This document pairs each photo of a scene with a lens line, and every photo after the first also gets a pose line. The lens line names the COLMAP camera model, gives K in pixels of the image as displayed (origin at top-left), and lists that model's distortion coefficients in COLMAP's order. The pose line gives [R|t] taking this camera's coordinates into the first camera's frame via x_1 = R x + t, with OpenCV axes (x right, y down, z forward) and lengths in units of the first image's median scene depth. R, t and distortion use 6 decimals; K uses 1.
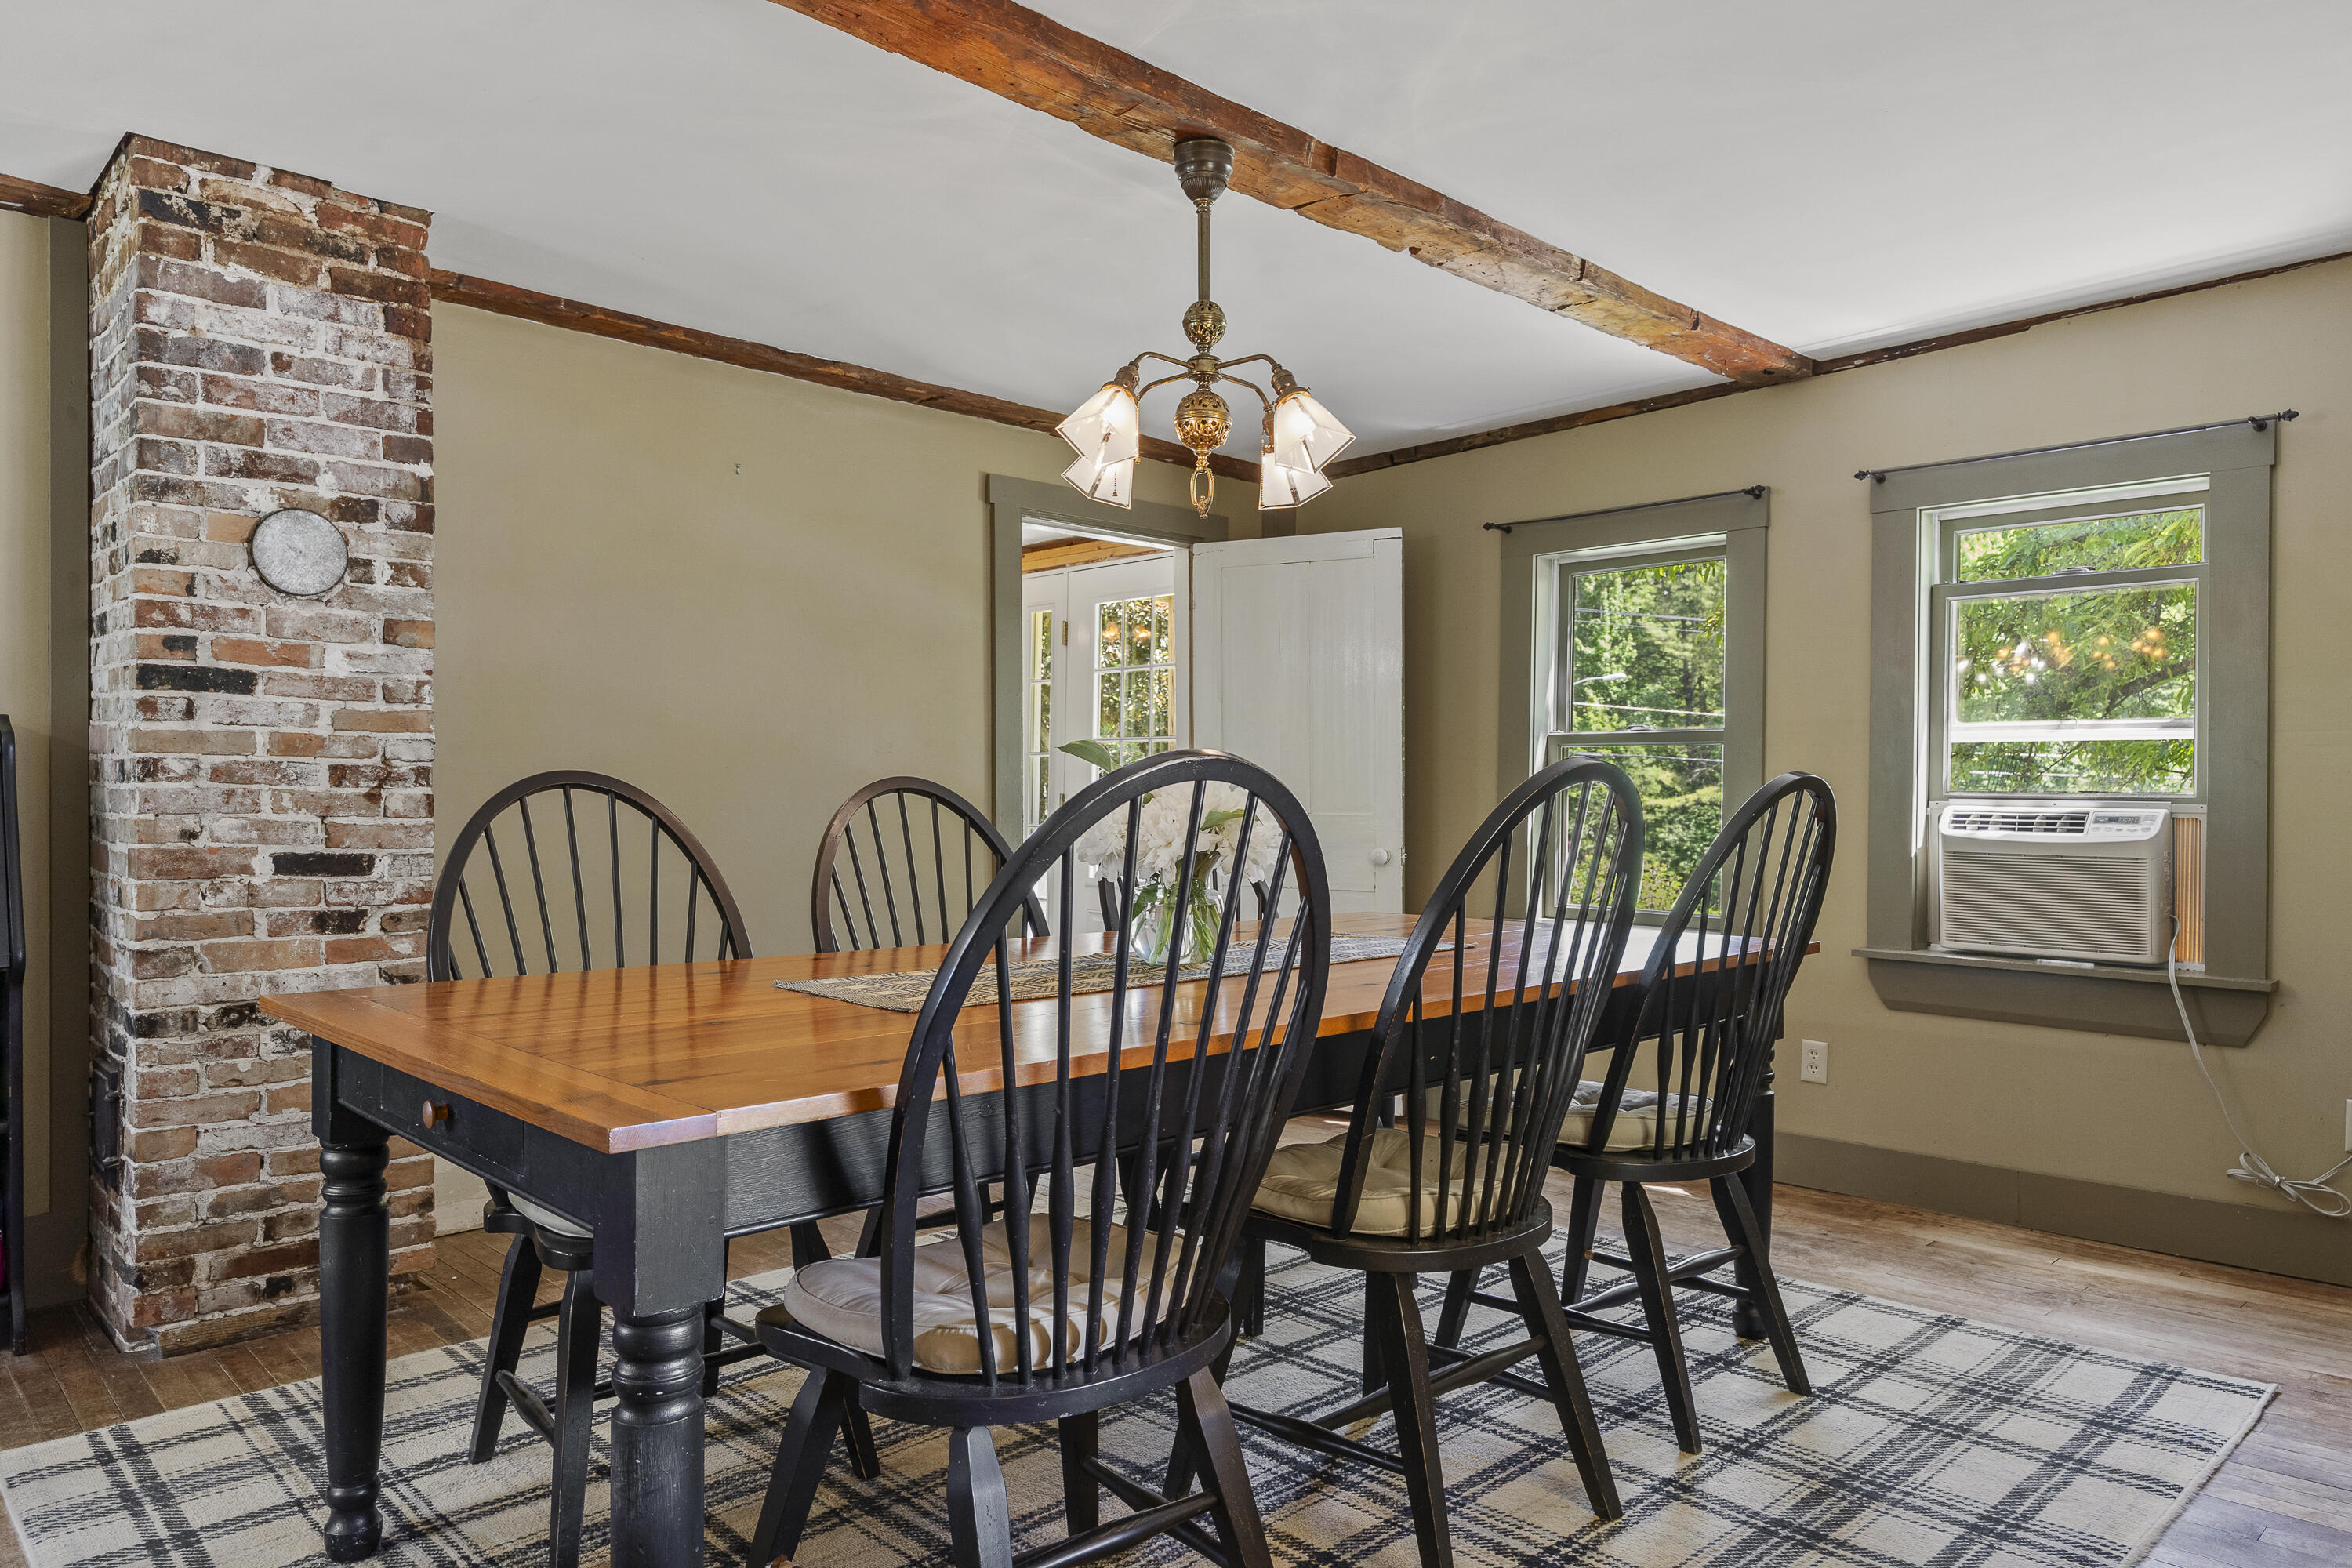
lens RADIAL K [[1522.5, 0, 1176.0], [0, 1522.5, 784.0], [0, 0, 1]] dist [-0.002910, 0.002488]
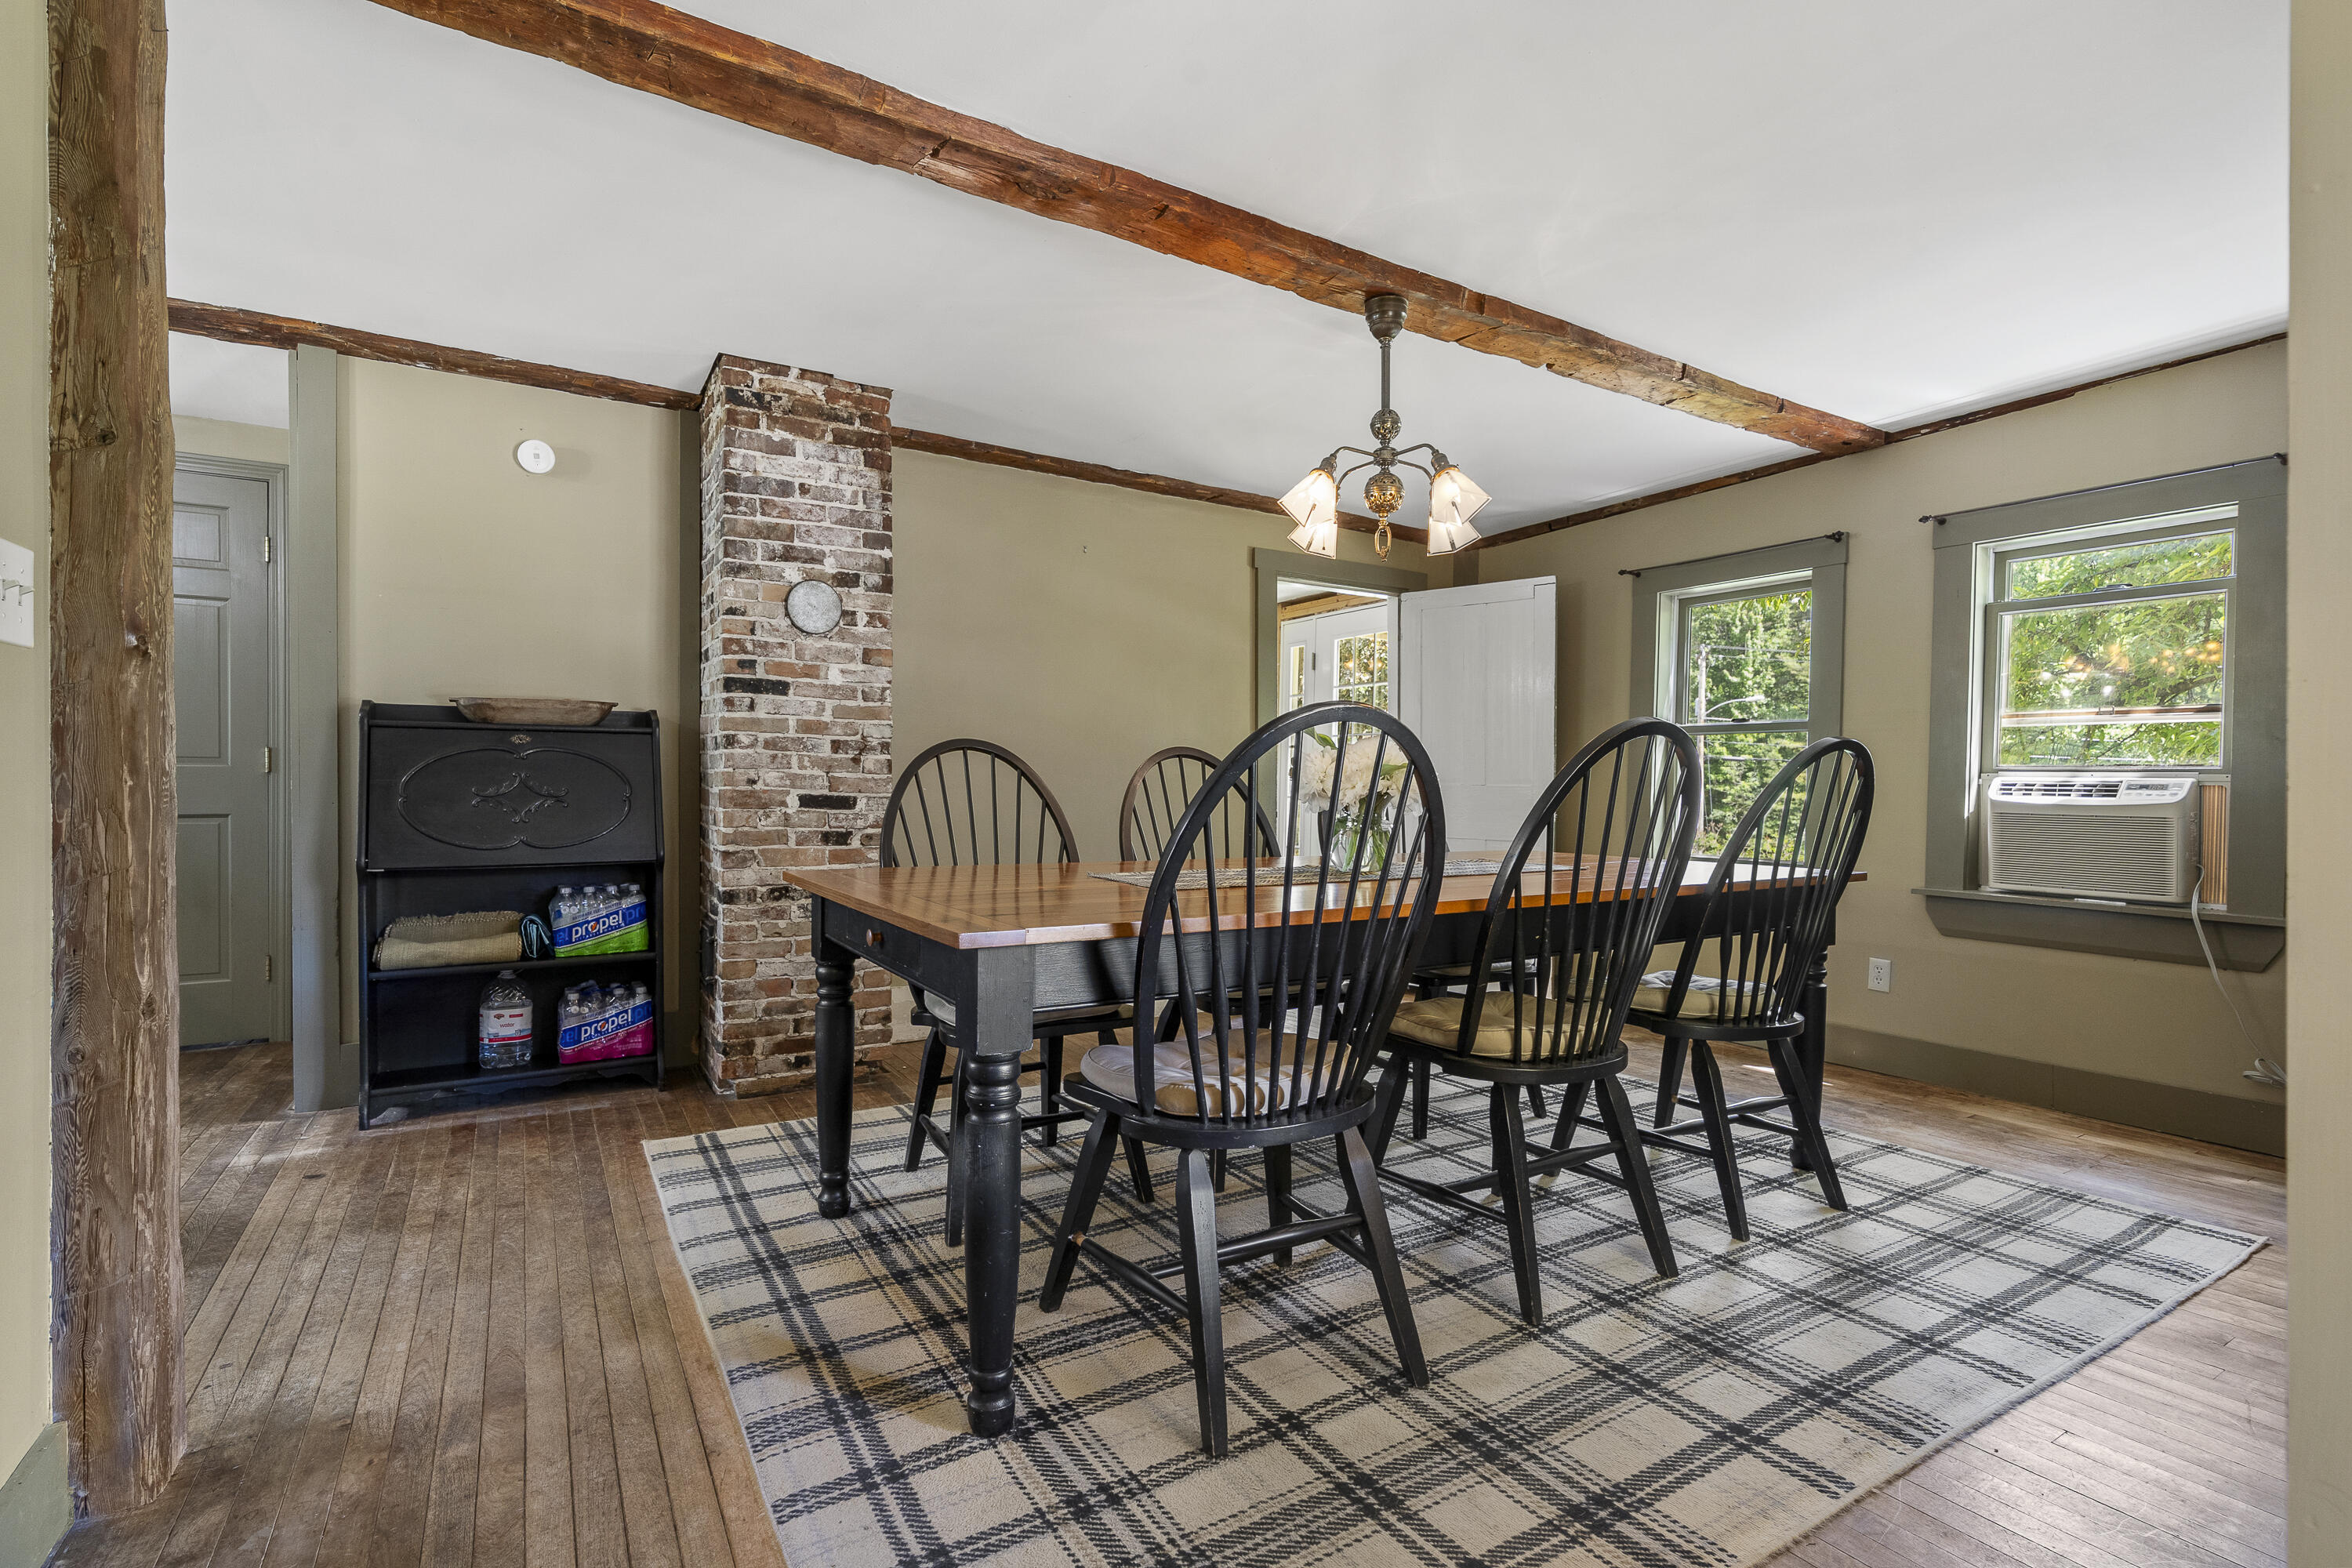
lens RADIAL K [[1075.5, 0, 1174.4], [0, 1075.5, 792.1], [0, 0, 1]] dist [-0.014365, 0.005507]
pose [[0.976289, 0.007687, -0.216334, 0.043168], [-0.005406, 0.999923, 0.011134, 0.029359], [0.216403, -0.009700, 0.976256, -0.026274]]
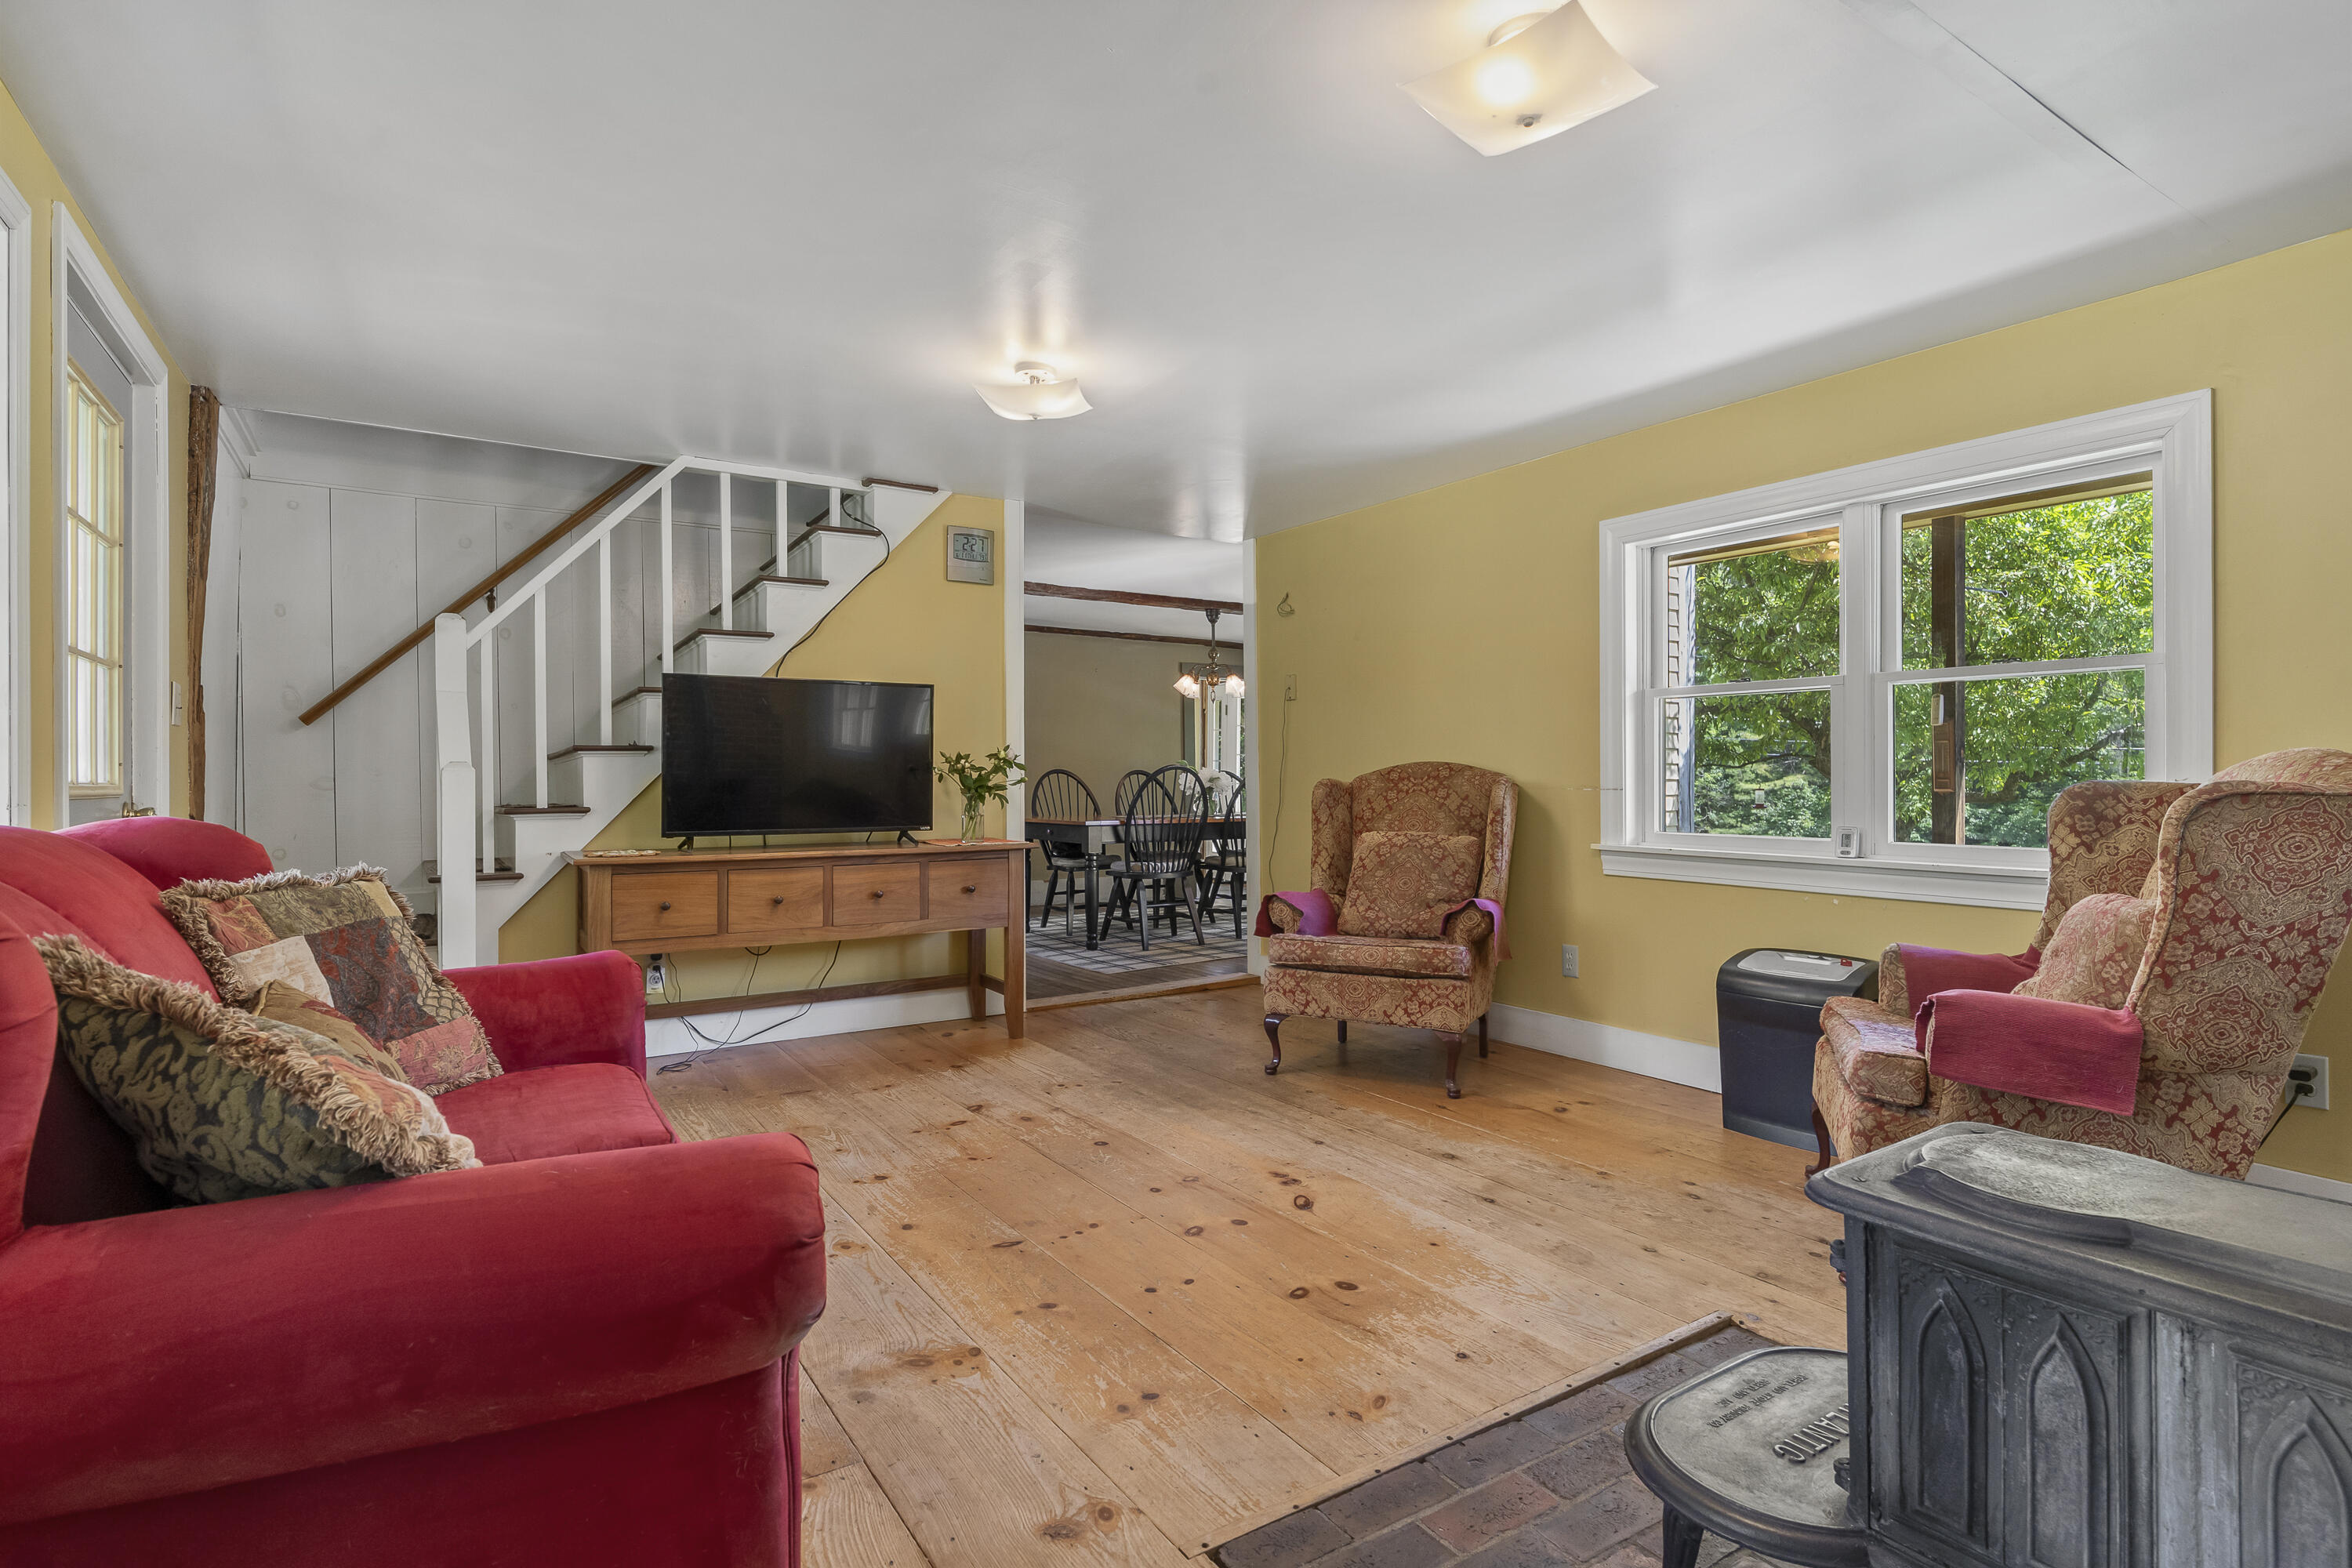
lens RADIAL K [[1161.6, 0, 1176.0], [0, 1161.6, 784.0], [0, 0, 1]] dist [0.000784, 0.000032]
pose [[0.982023, -0.005611, -0.188680, 0.477221], [0.006838, 0.999959, 0.005854, 0.014724], [0.188639, -0.007039, 0.982021, -1.896948]]
